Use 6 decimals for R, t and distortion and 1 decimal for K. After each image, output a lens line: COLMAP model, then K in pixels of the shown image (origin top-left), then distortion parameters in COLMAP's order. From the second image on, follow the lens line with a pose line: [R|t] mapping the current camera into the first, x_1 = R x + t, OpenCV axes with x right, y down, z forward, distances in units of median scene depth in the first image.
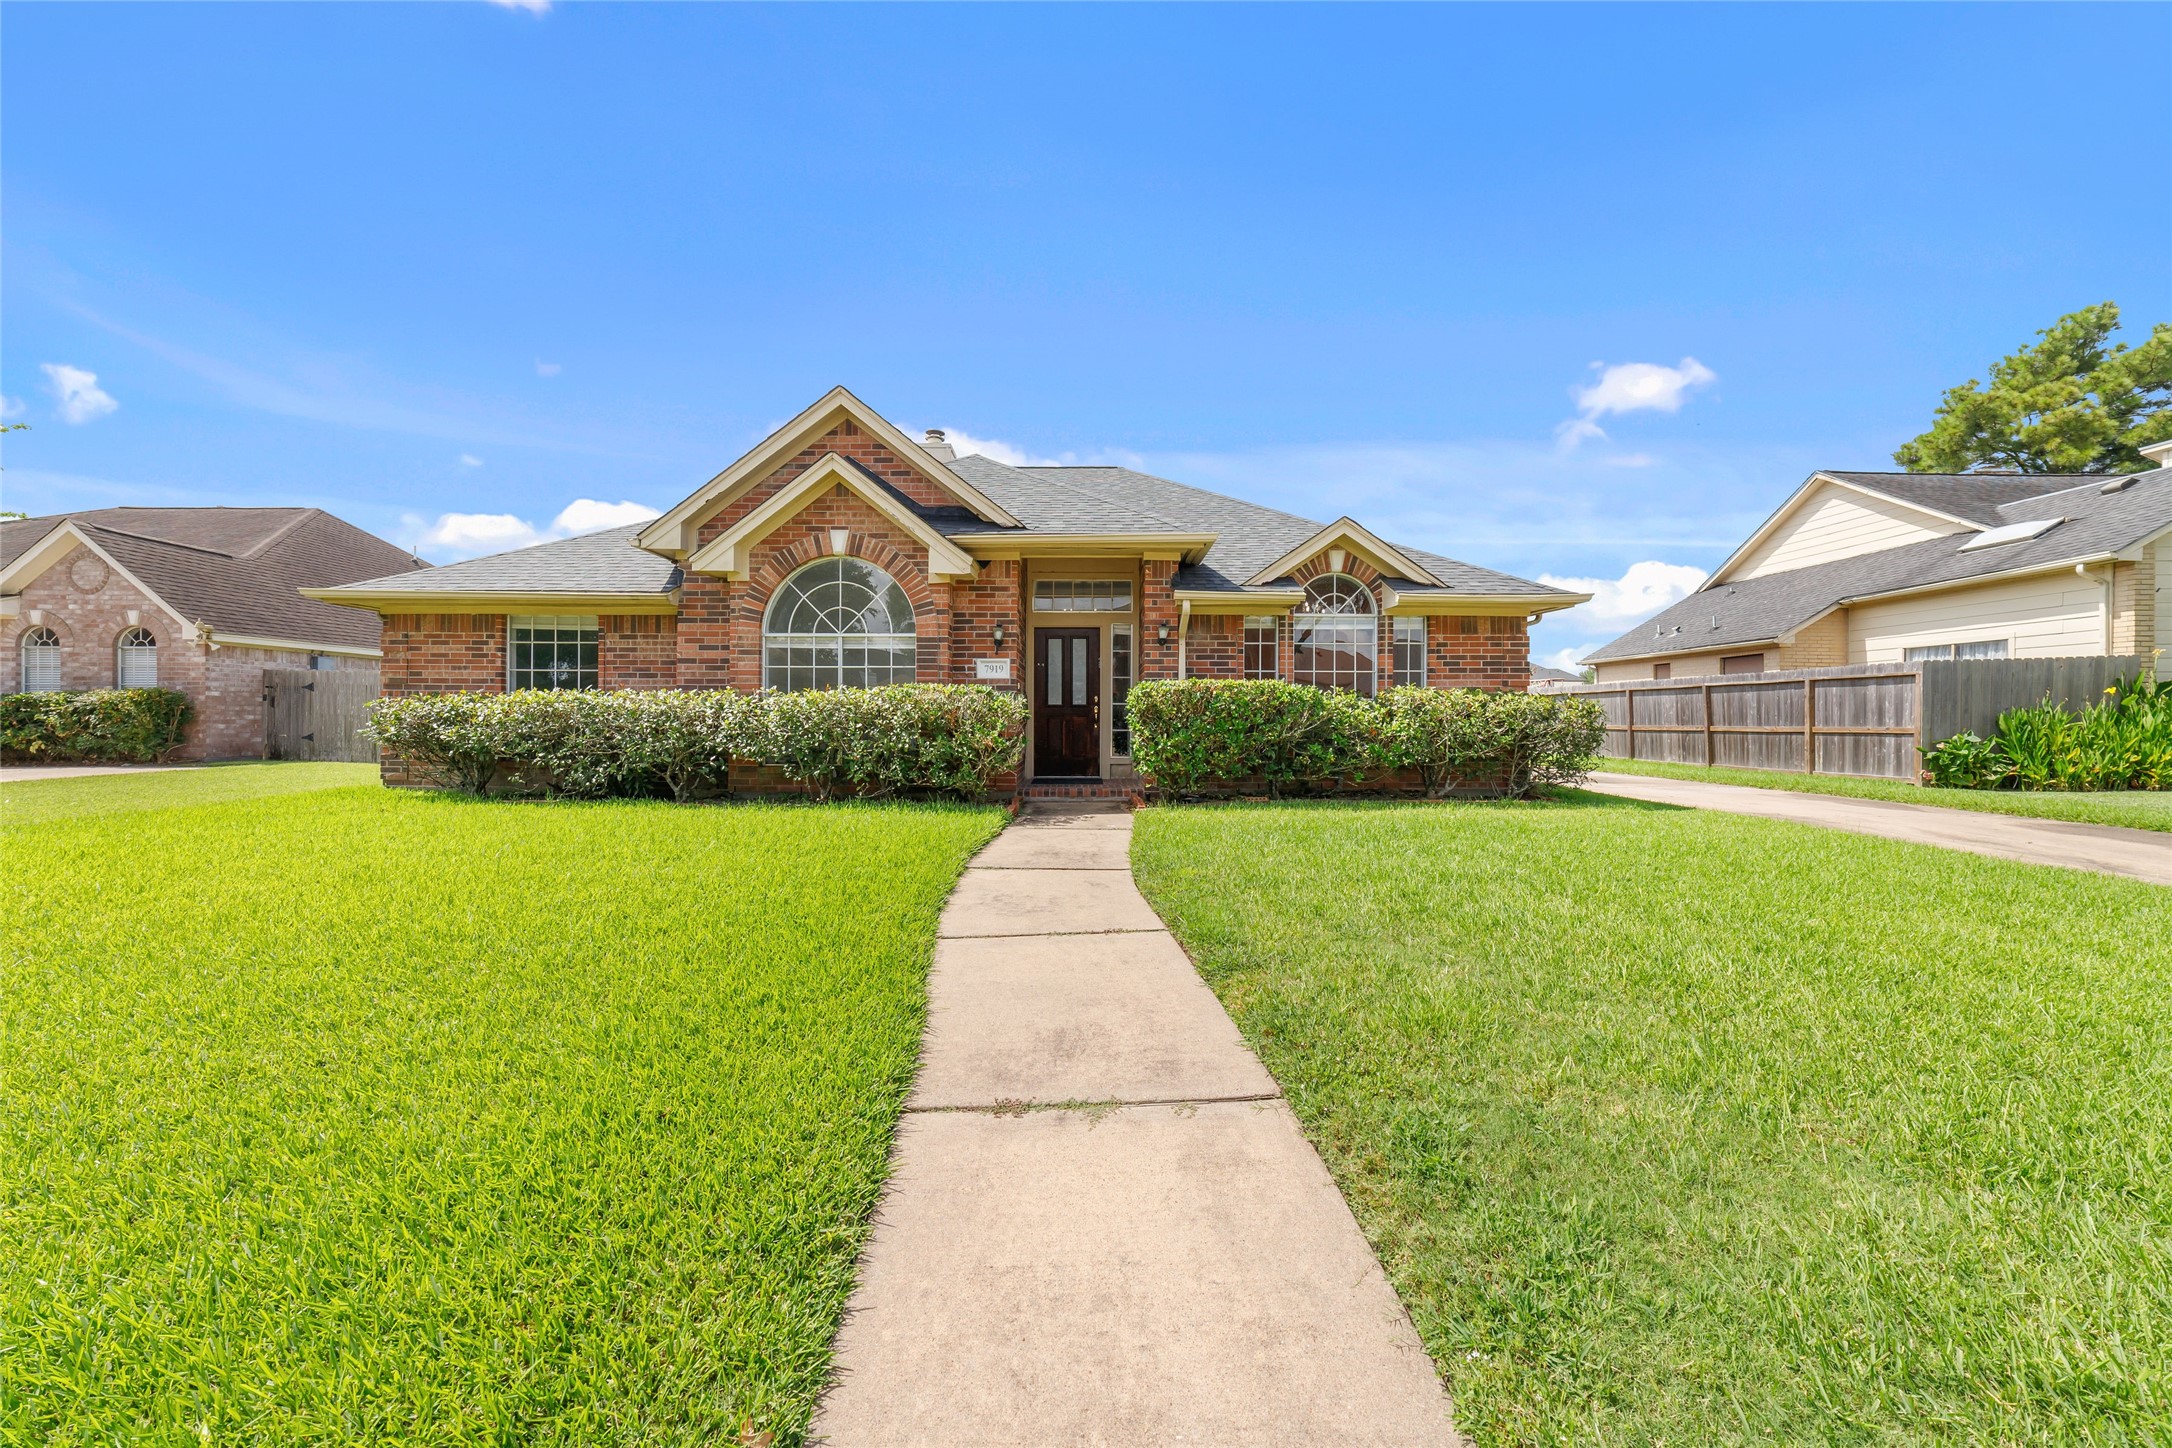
lens RADIAL K [[834.4, 0, 1088.4], [0, 834.4, 729.4], [0, 0, 1]] dist [-0.014175, 0.004286]
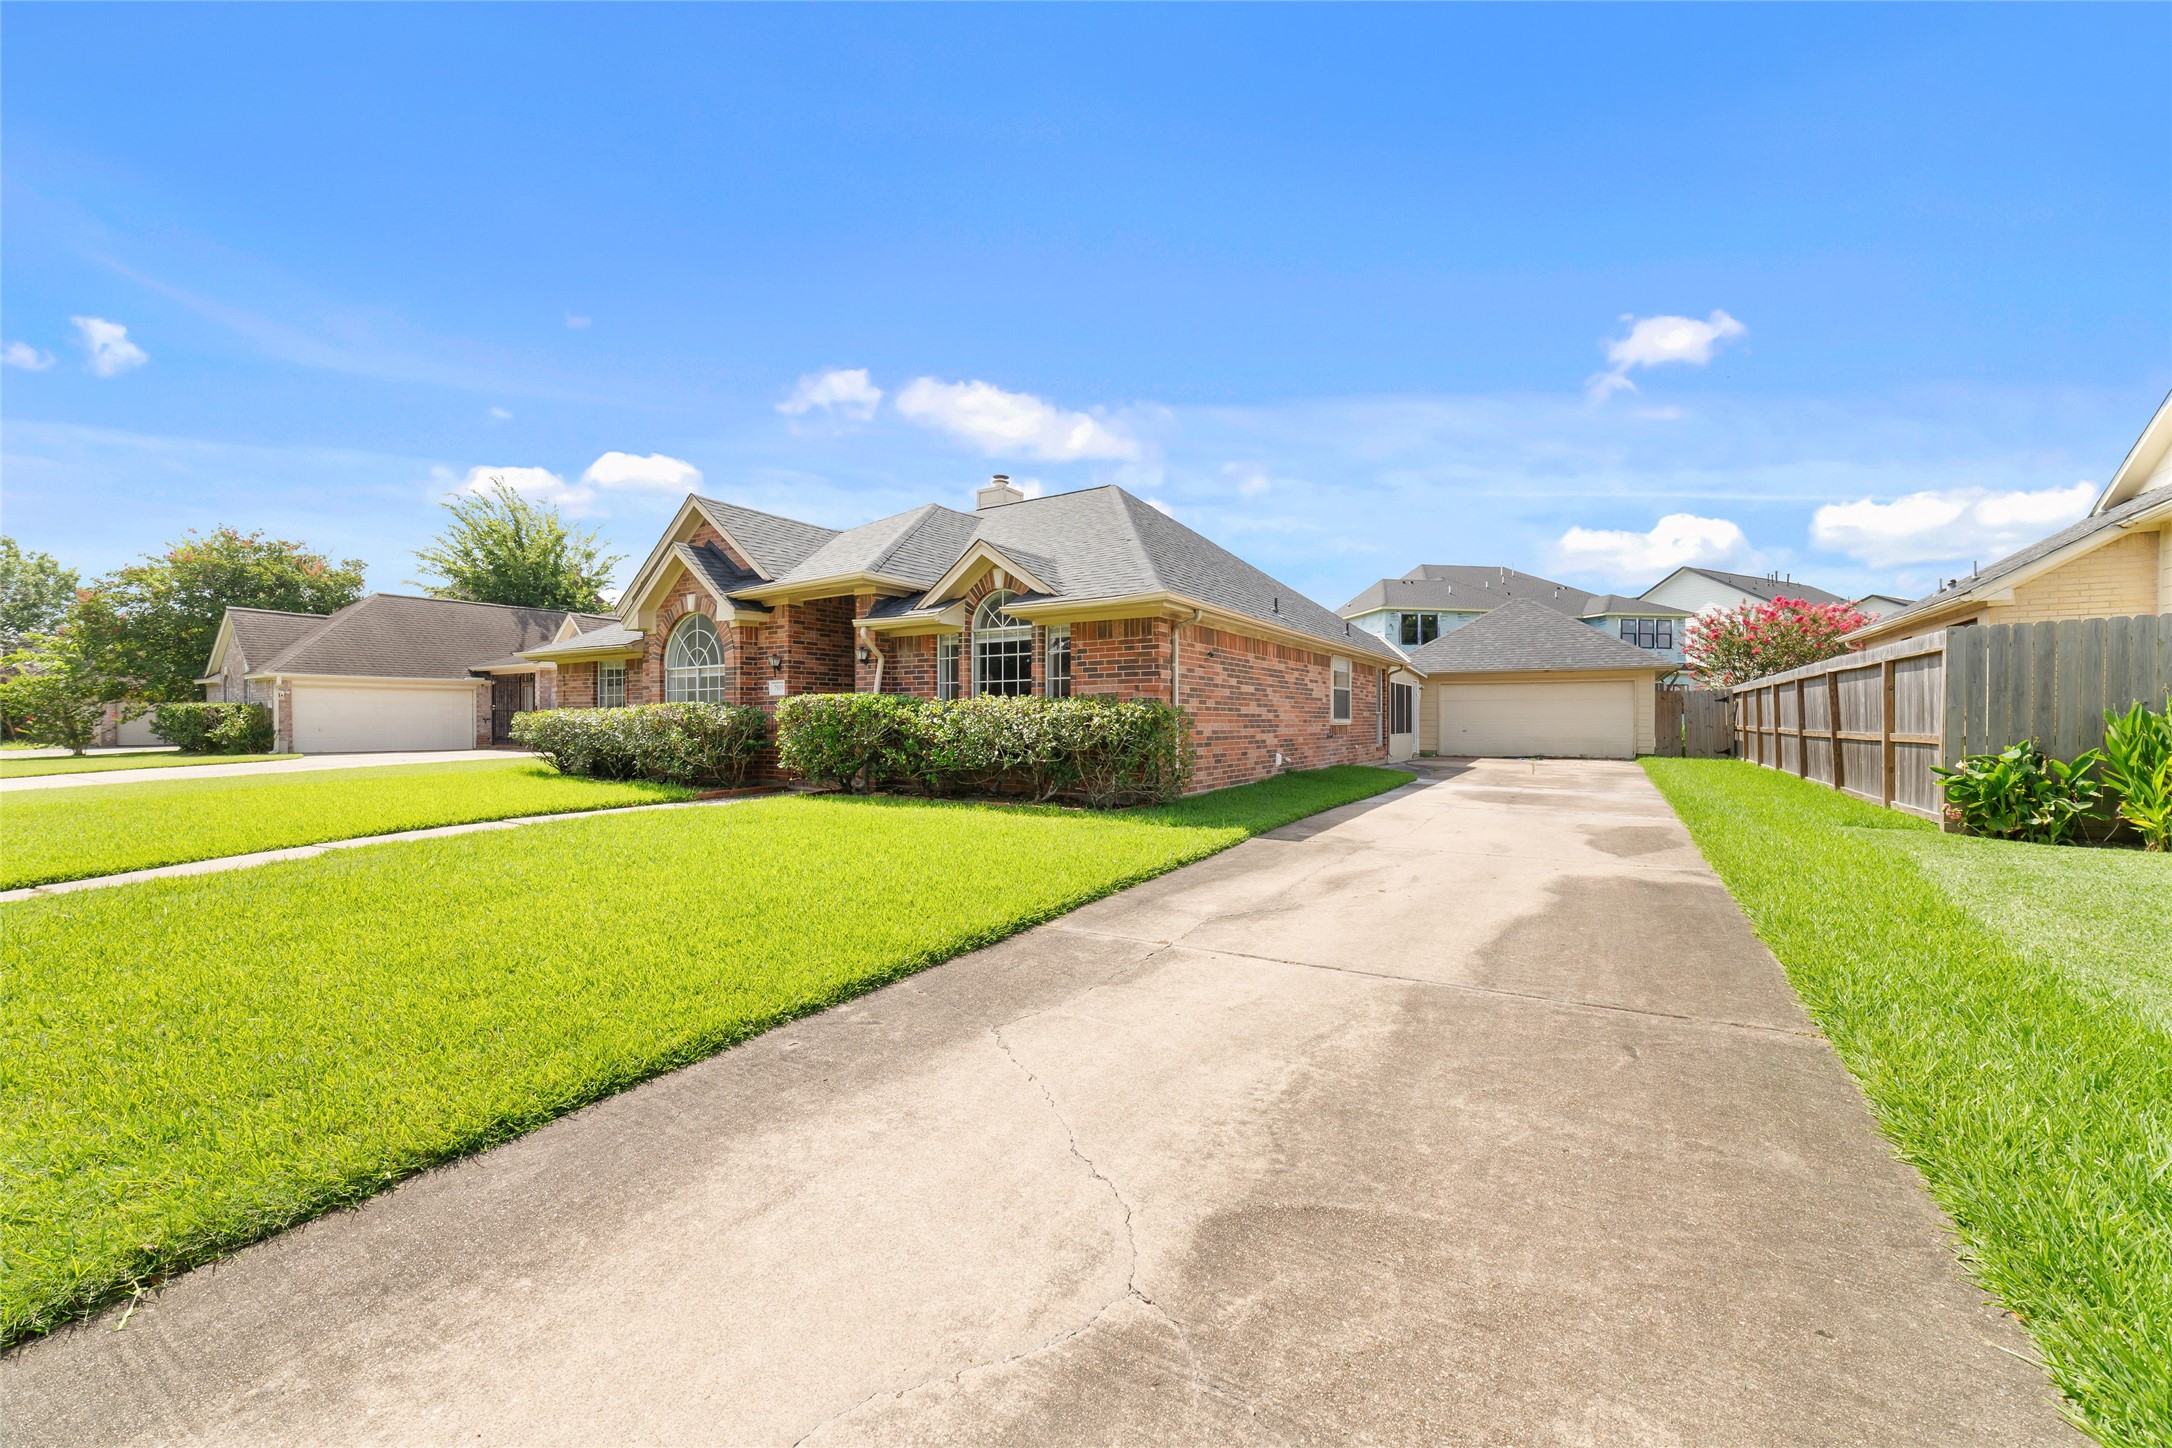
lens RADIAL K [[834.4, 0, 1076.5], [0, 834.4, 723.8], [0, 0, 1]] dist [-0.014175, 0.004286]
pose [[0.834719, -0.001977, -0.550673, 1.021254], [-0.001288, 0.999984, -0.005542, -0.008491], [0.550675, 0.005335, 0.834703, 0.159963]]
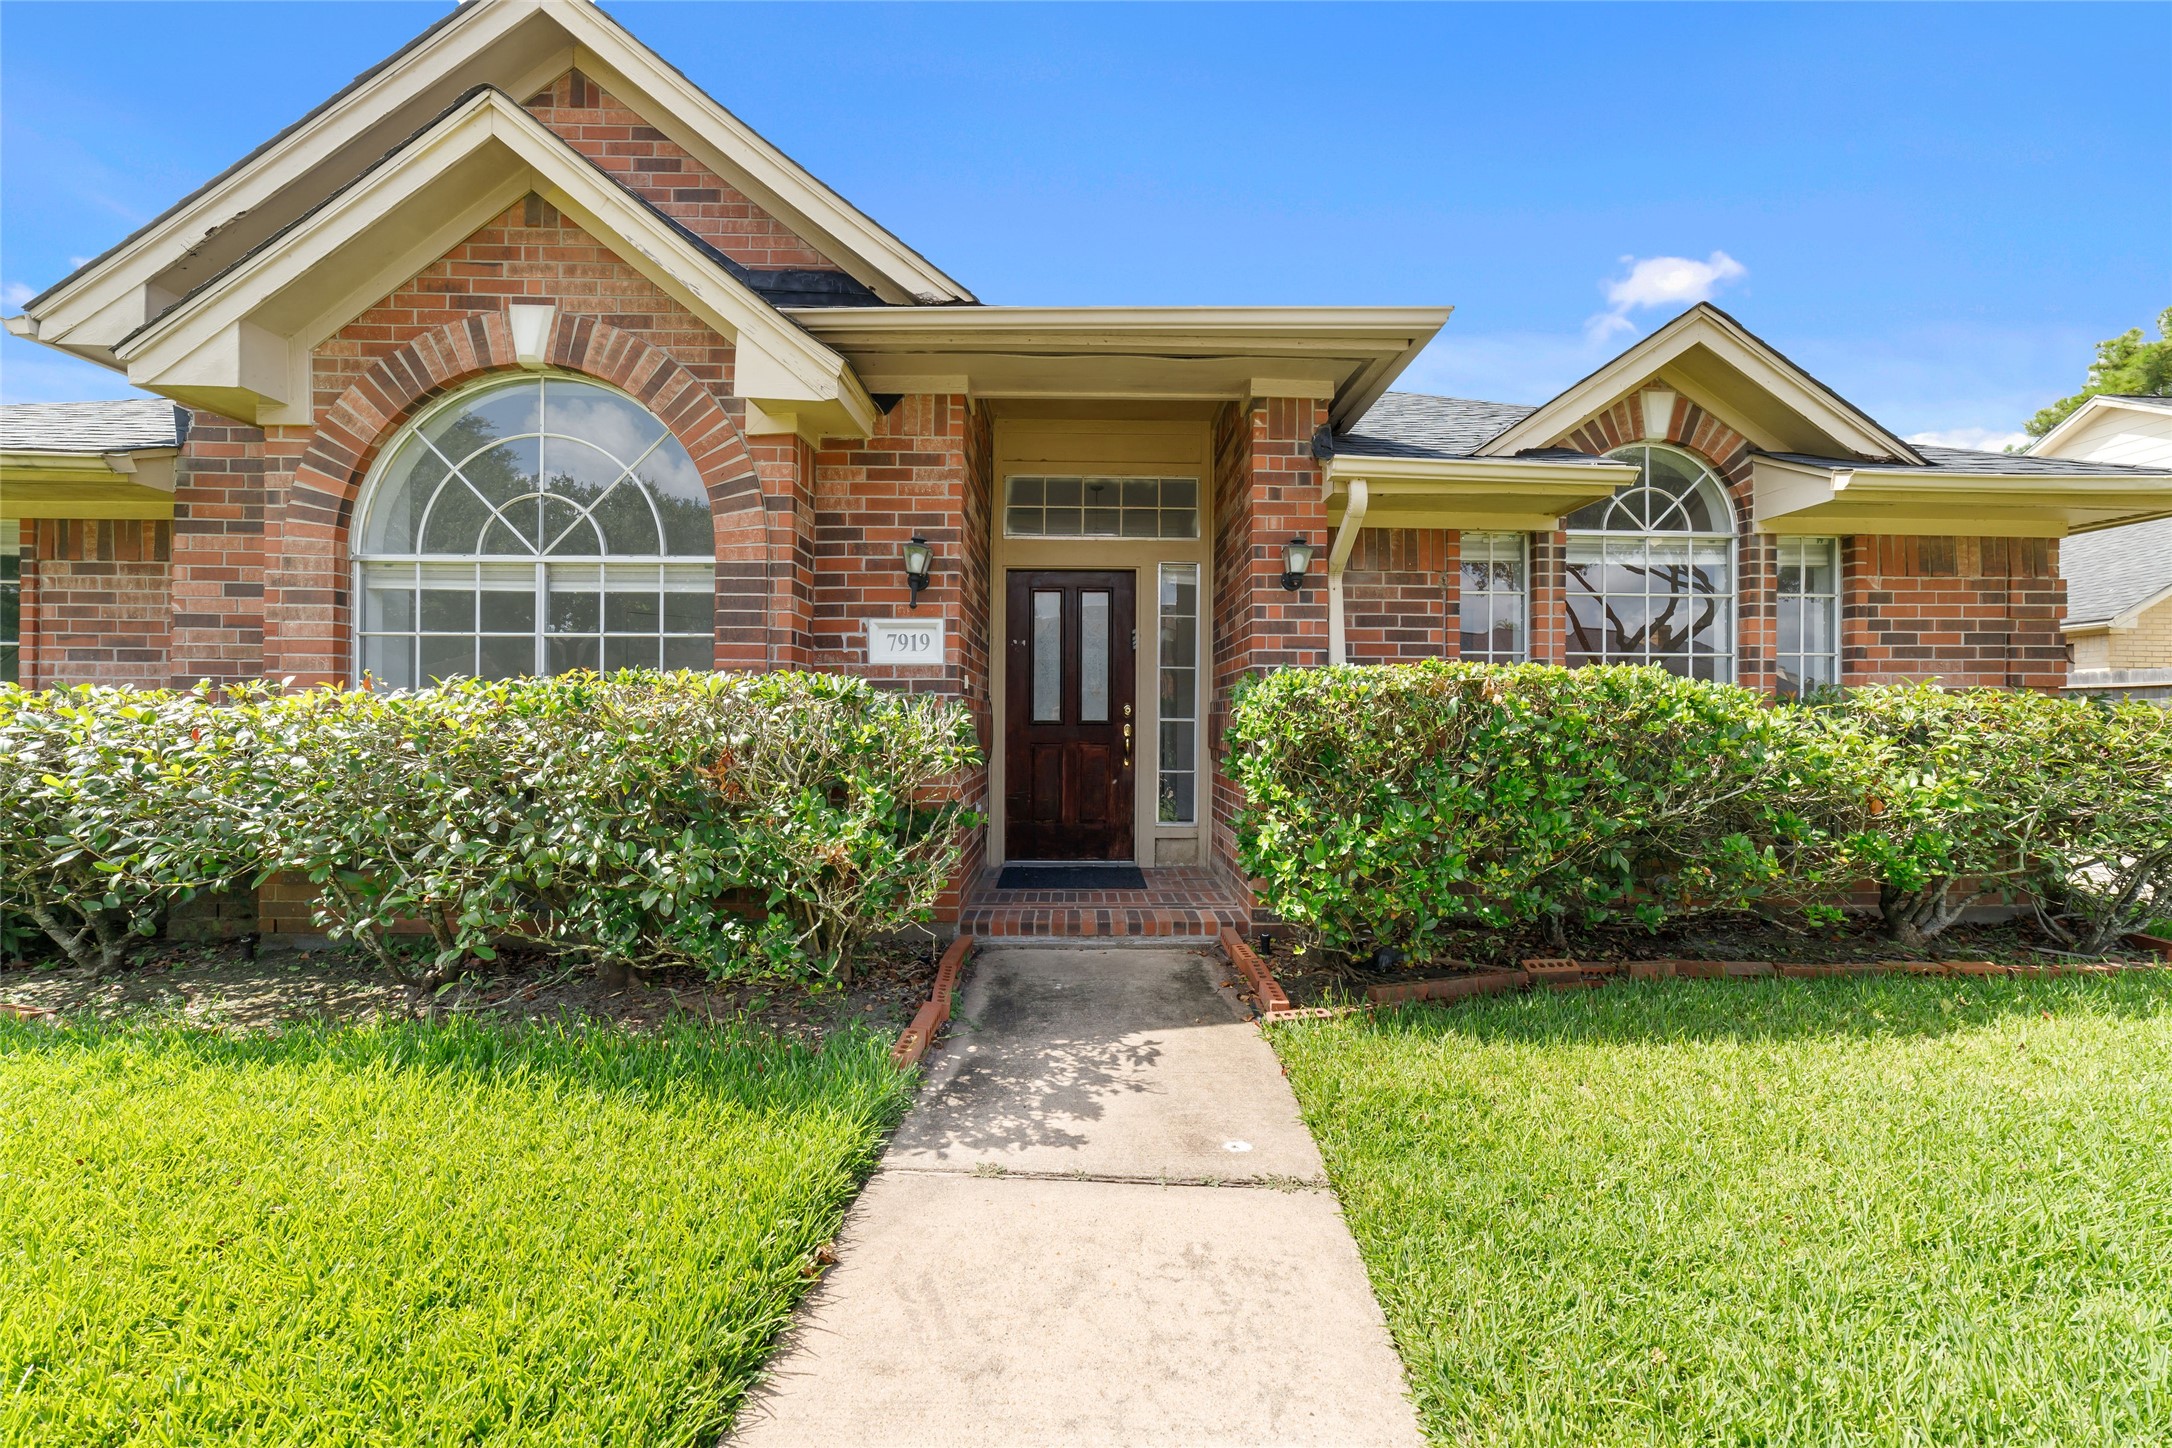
lens RADIAL K [[834.4, 0, 1085.4], [0, 834.4, 725.4], [0, 0, 1]] dist [-0.014175, 0.004286]
pose [[0.999962, 0.003704, 0.007882, -0.023791], [-0.003627, 0.999946, -0.009767, -0.025324], [-0.007918, 0.009738, 0.999921, 0.567909]]
